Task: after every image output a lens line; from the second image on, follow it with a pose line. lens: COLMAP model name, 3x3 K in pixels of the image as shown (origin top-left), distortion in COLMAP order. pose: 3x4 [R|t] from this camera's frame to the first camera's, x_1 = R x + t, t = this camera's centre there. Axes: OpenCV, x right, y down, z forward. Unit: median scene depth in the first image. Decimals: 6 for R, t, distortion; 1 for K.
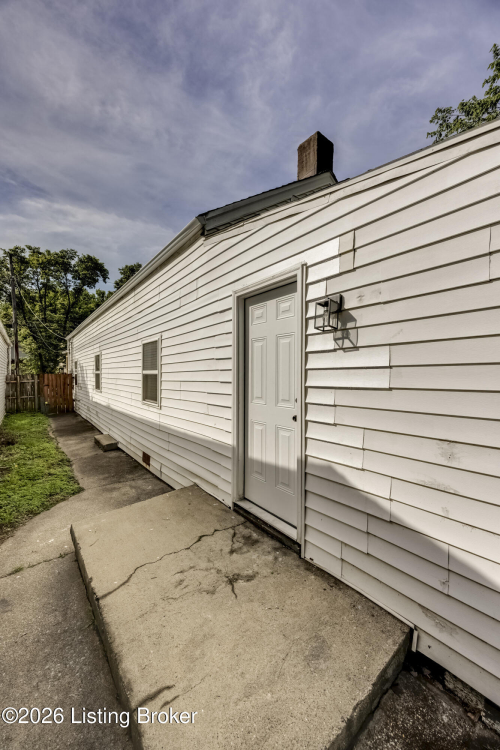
lens RADIAL K [[282.9, 0, 250.0], [0, 282.9, 375.0], [0, 0, 1]] dist [-0.002356, -0.000060]
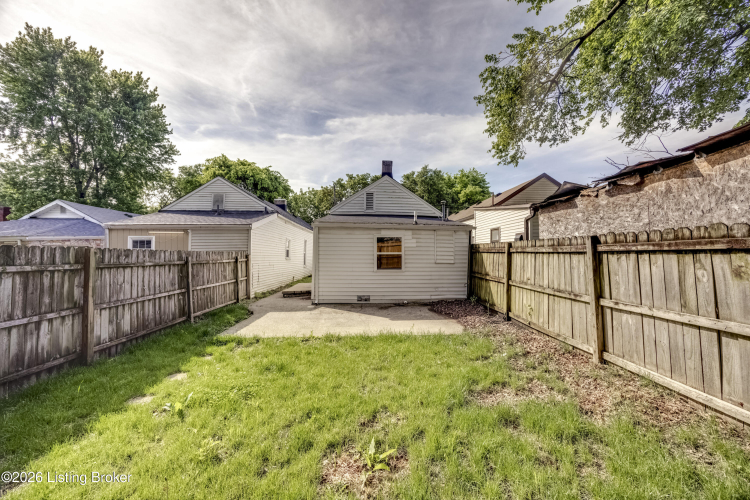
lens RADIAL K [[282.9, 0, 375.0], [0, 282.9, 250.0], [0, 0, 1]] dist [-0.002356, -0.000060]
pose [[0.803860, 0.013057, -0.594676, 0.407549], [-0.025411, 0.999600, -0.012402, 0.001512], [0.594276, 0.025081, 0.803870, -0.271274]]
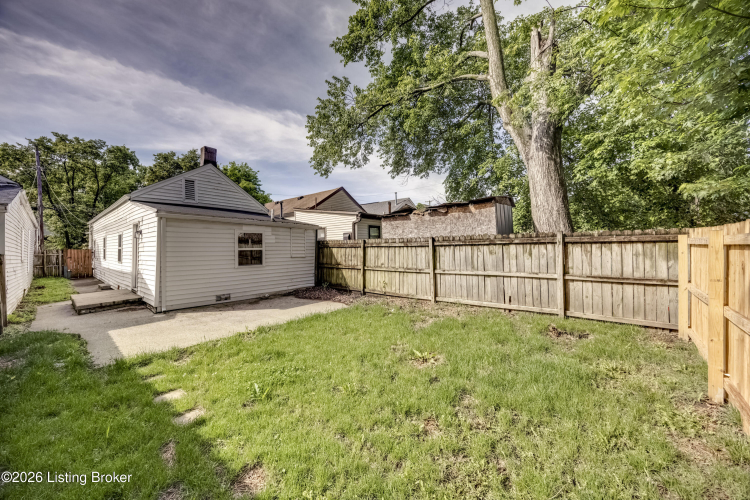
lens RADIAL K [[282.9, 0, 375.0], [0, 282.9, 250.0], [0, 0, 1]] dist [-0.002356, -0.000060]
pose [[0.982444, 0.005016, 0.186490, 0.282874], [-0.002835, 0.999924, -0.011958, 0.006447], [-0.186536, 0.011219, 0.982384, -0.365908]]
